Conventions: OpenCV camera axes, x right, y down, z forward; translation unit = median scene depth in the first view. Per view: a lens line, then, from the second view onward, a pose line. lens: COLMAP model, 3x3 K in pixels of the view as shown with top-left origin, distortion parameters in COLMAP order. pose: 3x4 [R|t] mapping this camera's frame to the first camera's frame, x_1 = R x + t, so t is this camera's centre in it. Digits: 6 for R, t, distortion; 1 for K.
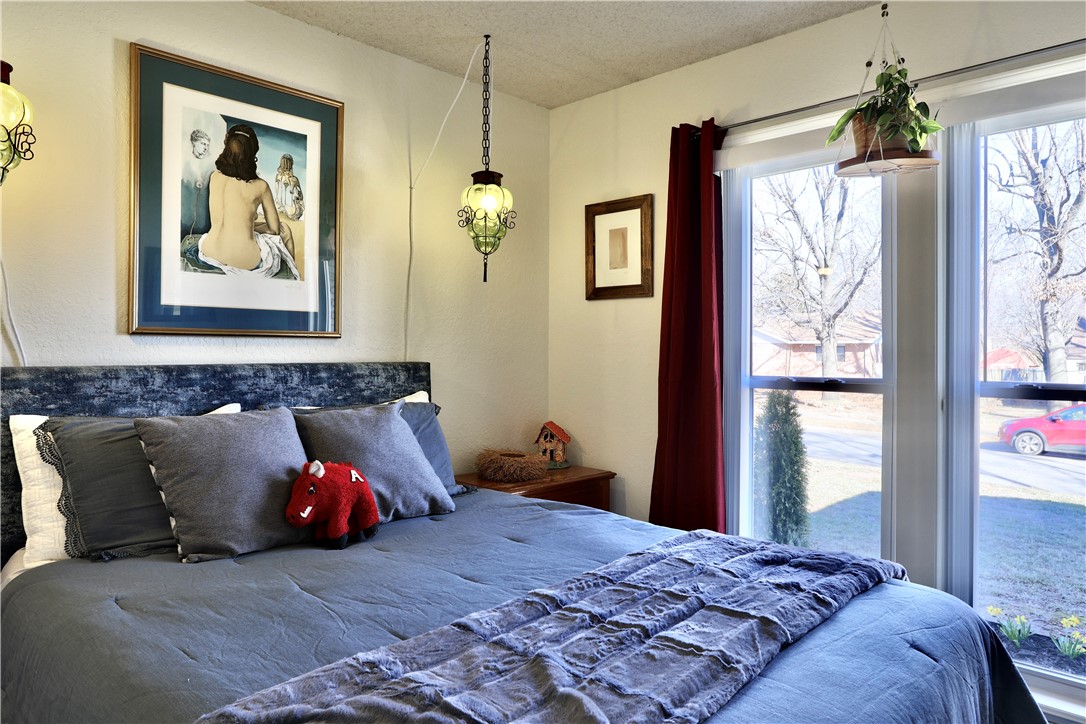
lens RADIAL K [[714.1, 0, 538.2], [0, 714.1, 355.1], [0, 0, 1]] dist [-0.006088, 0.004753]
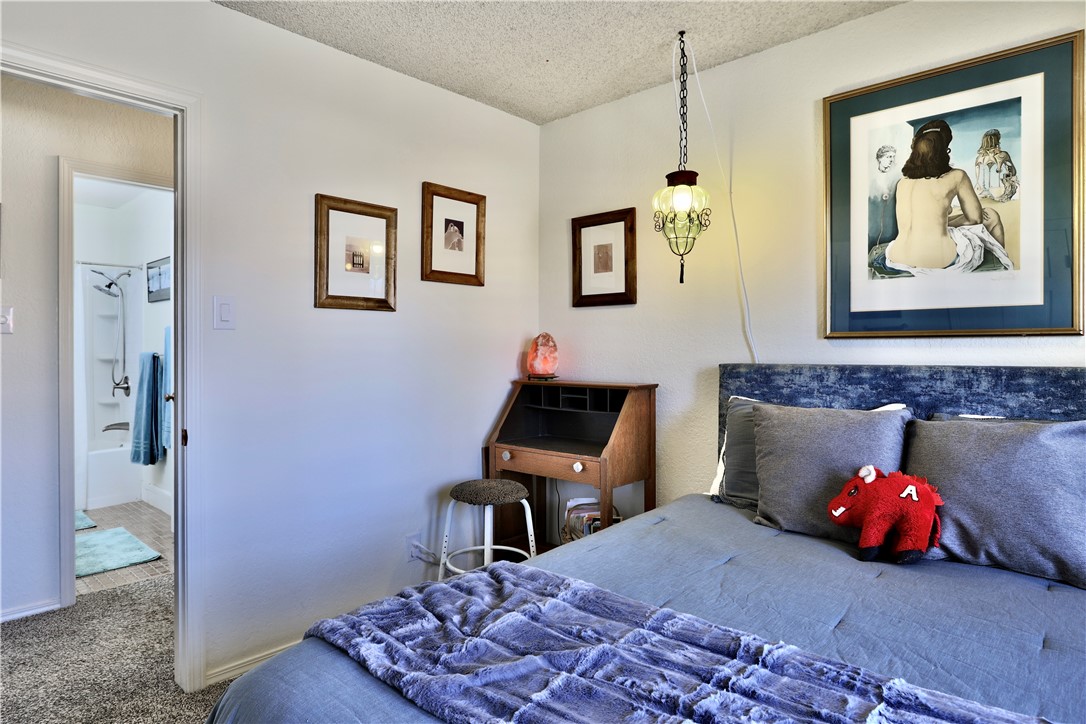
lens RADIAL K [[650.9, 0, 540.0], [0, 650.9, 360.2], [0, 0, 1]] dist [0.001187, -0.000876]
pose [[0.000243, 0.011311, -0.999936, 0.499820], [-0.004601, 0.999925, 0.011310, -0.002727], [0.999989, 0.004598, 0.000295, 0.480996]]
